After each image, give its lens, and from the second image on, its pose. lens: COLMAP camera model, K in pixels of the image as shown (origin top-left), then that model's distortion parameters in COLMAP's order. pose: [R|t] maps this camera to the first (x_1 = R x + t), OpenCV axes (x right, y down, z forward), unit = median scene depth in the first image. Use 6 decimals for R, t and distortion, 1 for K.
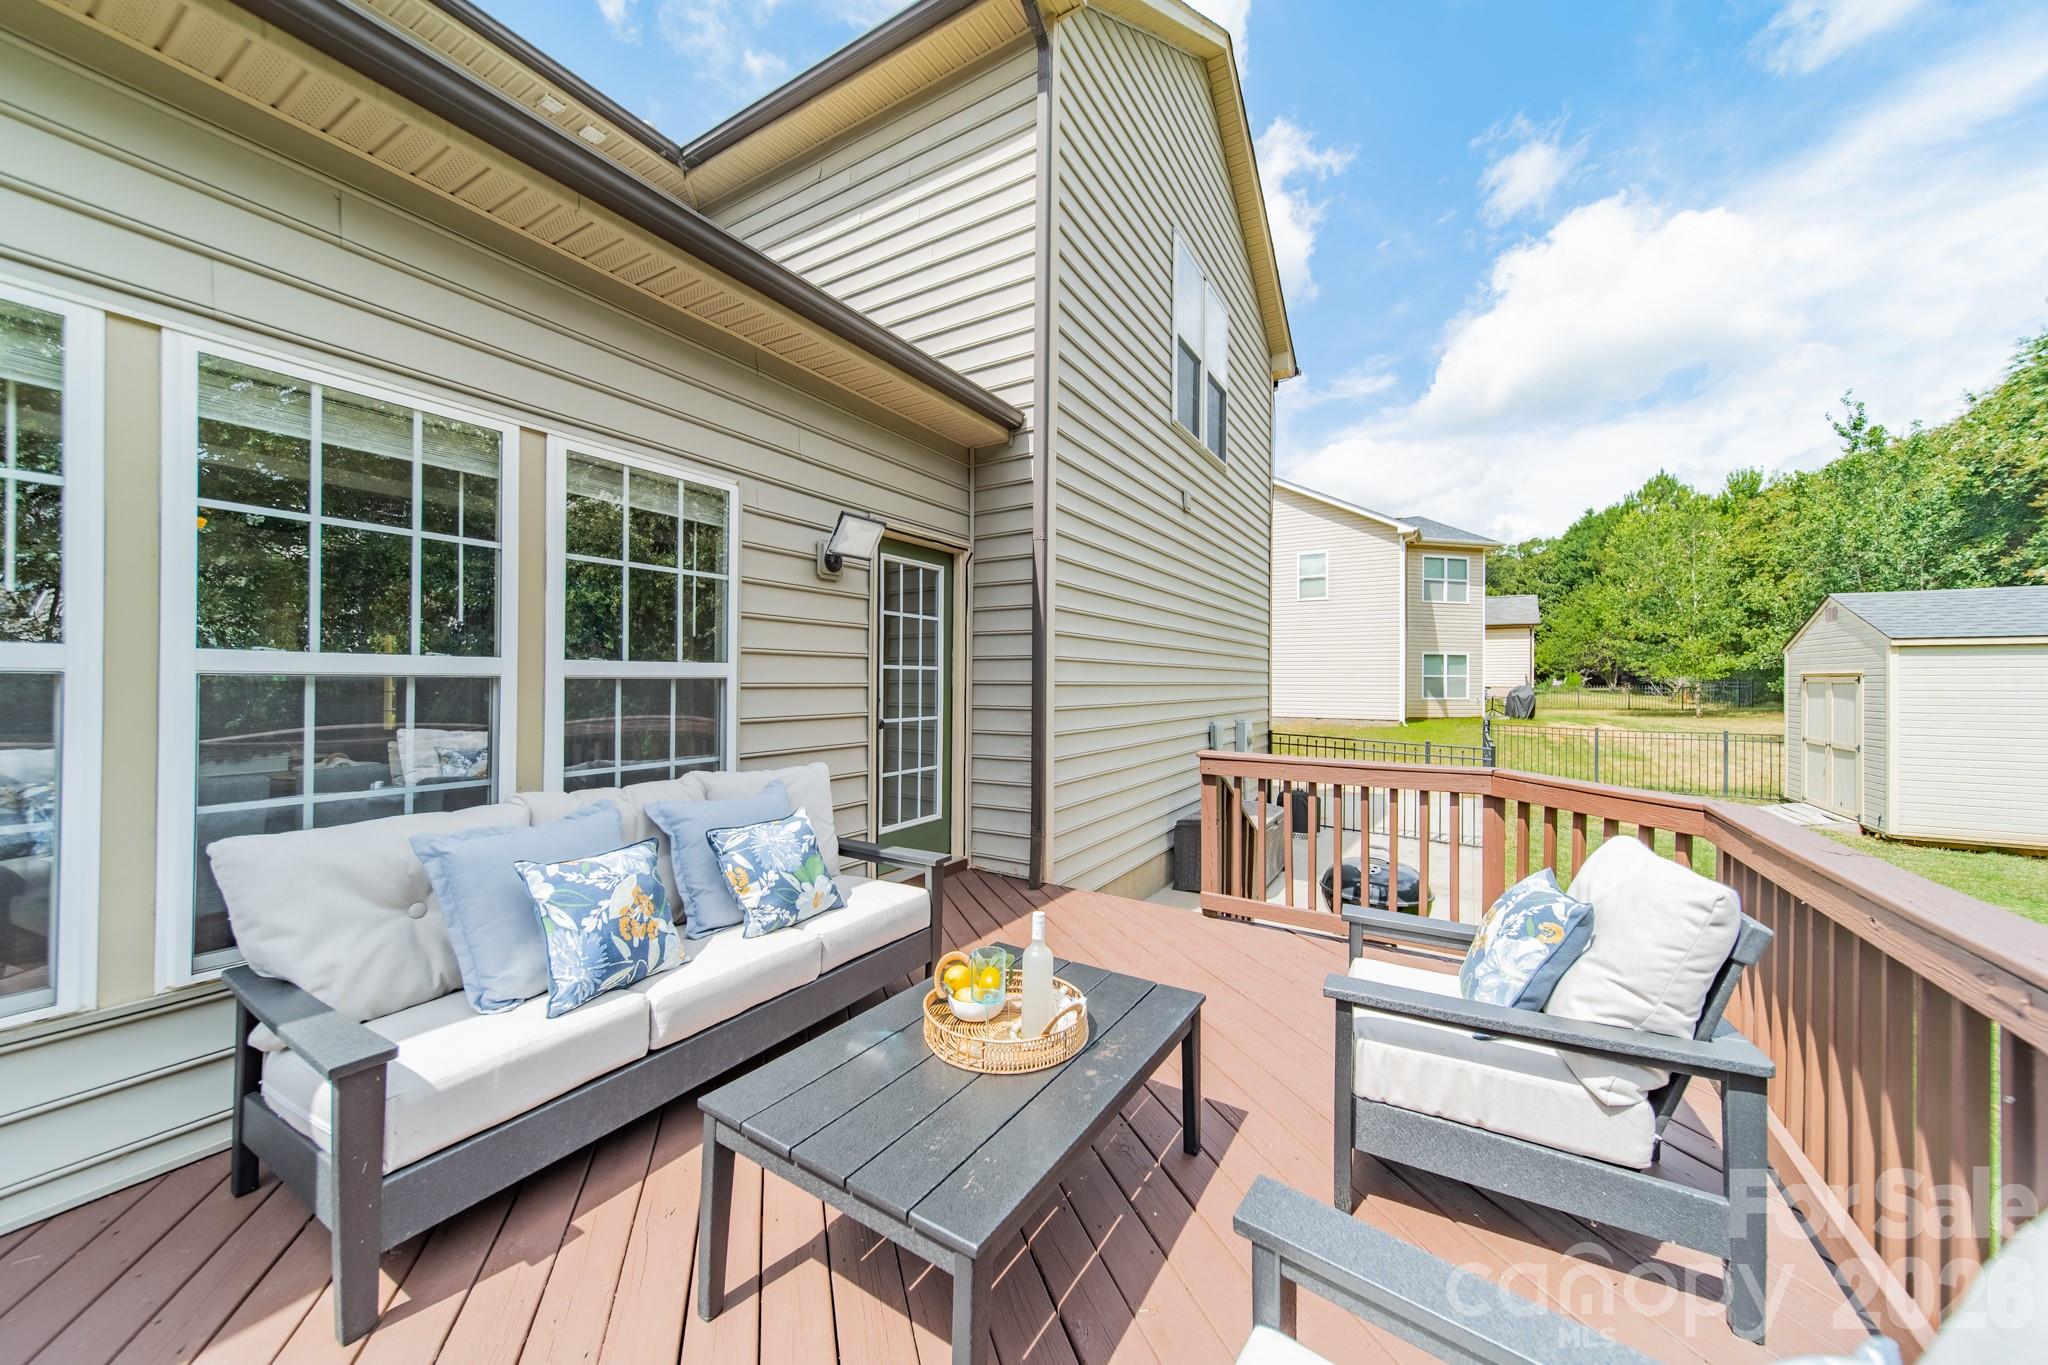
lens RADIAL K [[731.3, 0, 1028.1], [0, 731.3, 672.2], [0, 0, 1]] dist [0.005891, 0.000393]
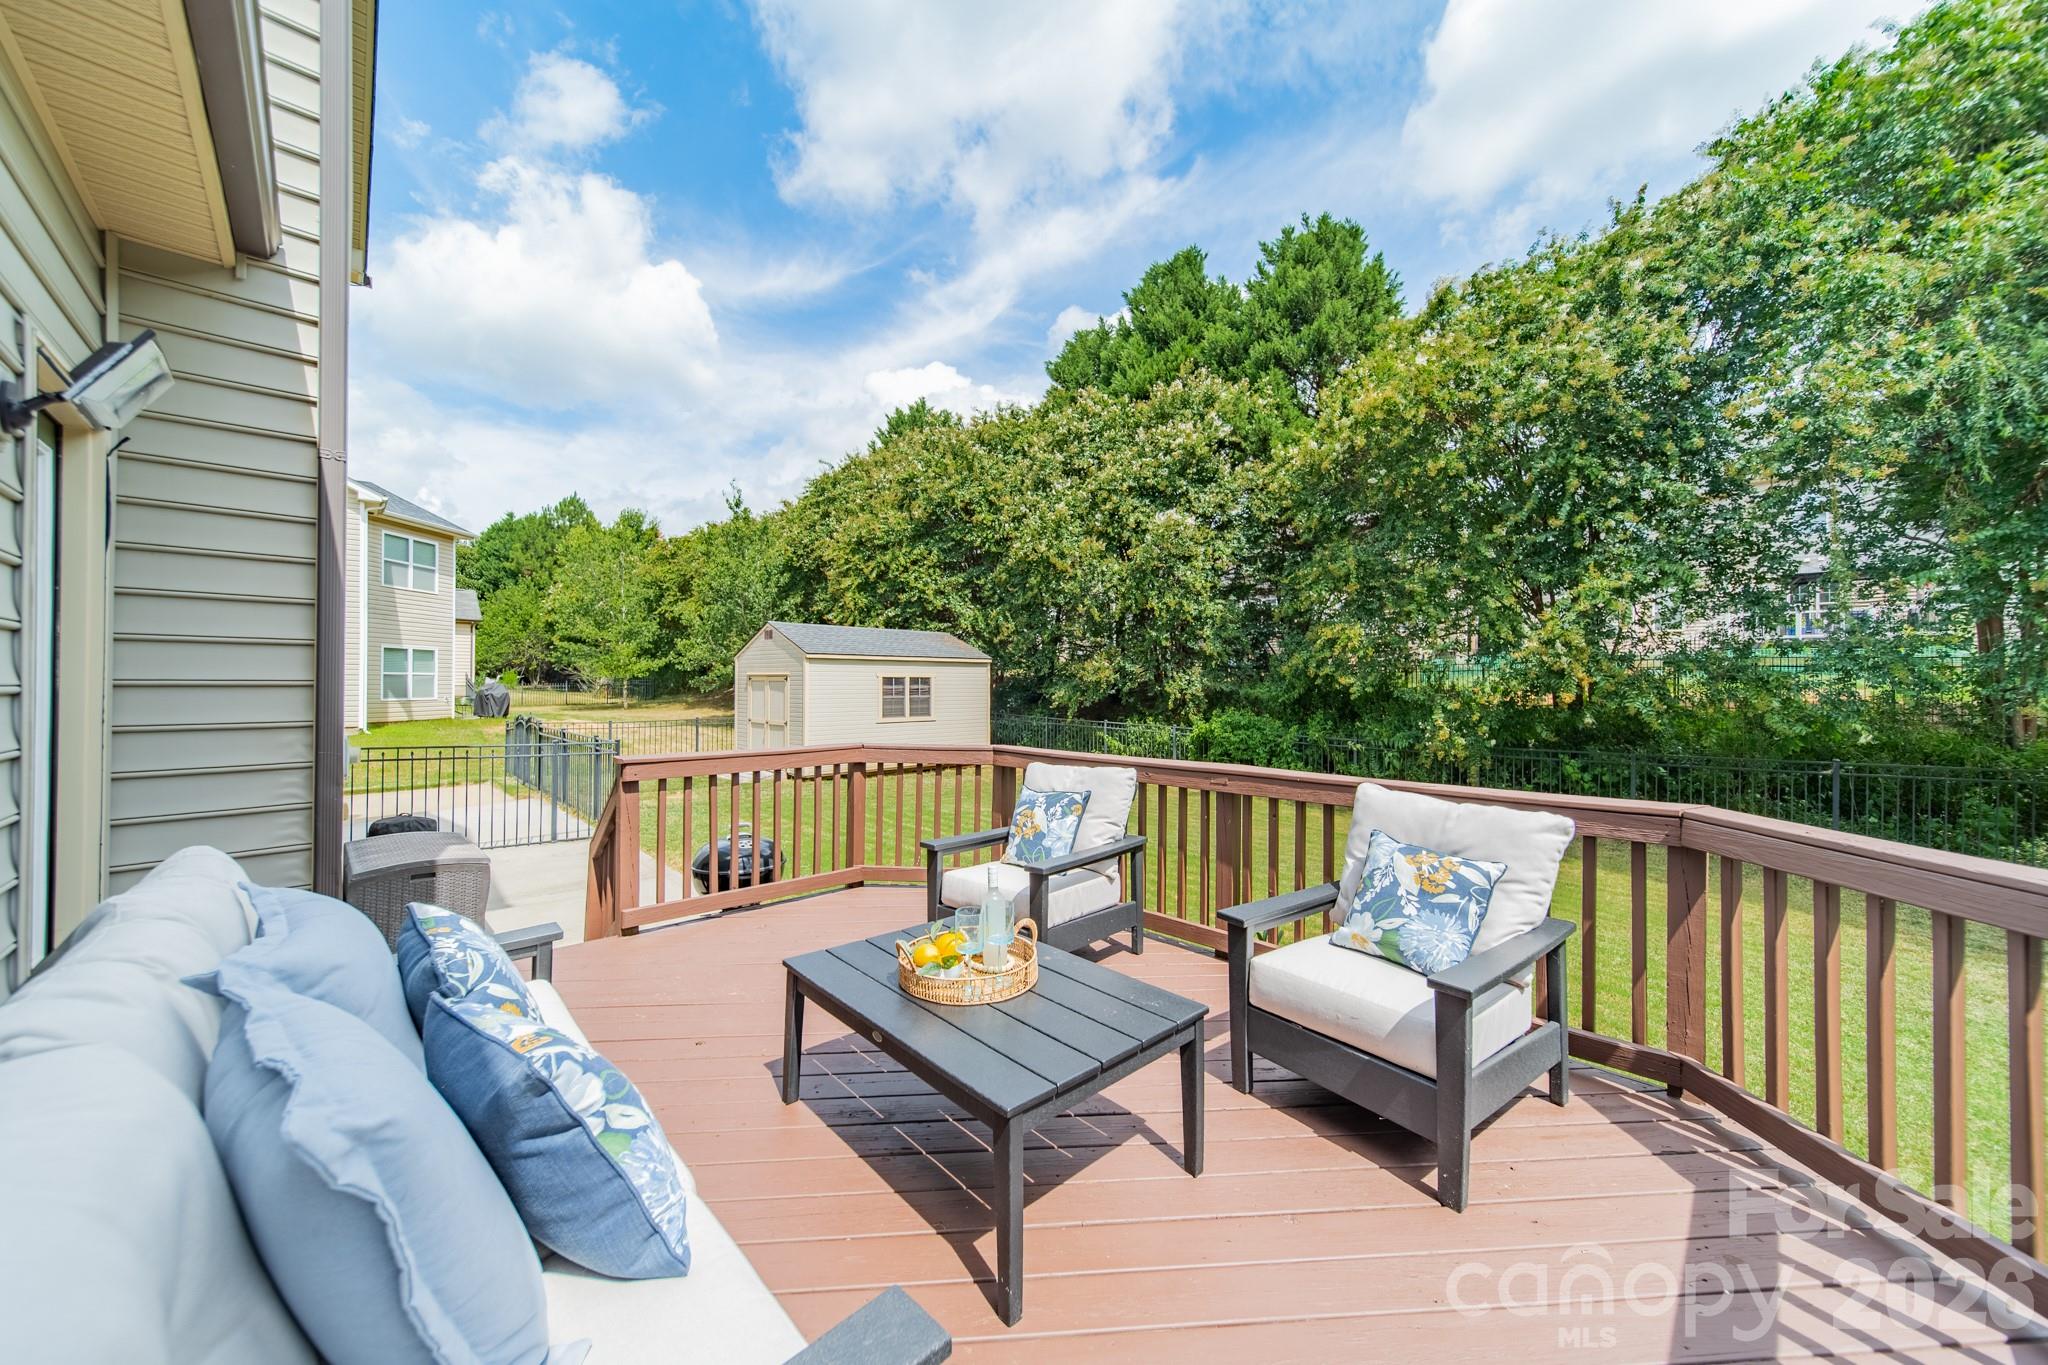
lens RADIAL K [[731.3, 0, 1036.6], [0, 731.3, 686.3], [0, 0, 1]] dist [0.005891, 0.000393]
pose [[0.248784, -0.007426, 0.968530, -0.098885], [-0.014008, 0.999838, 0.011264, 0.000348], [-0.968458, -0.016369, 0.248640, 0.050455]]
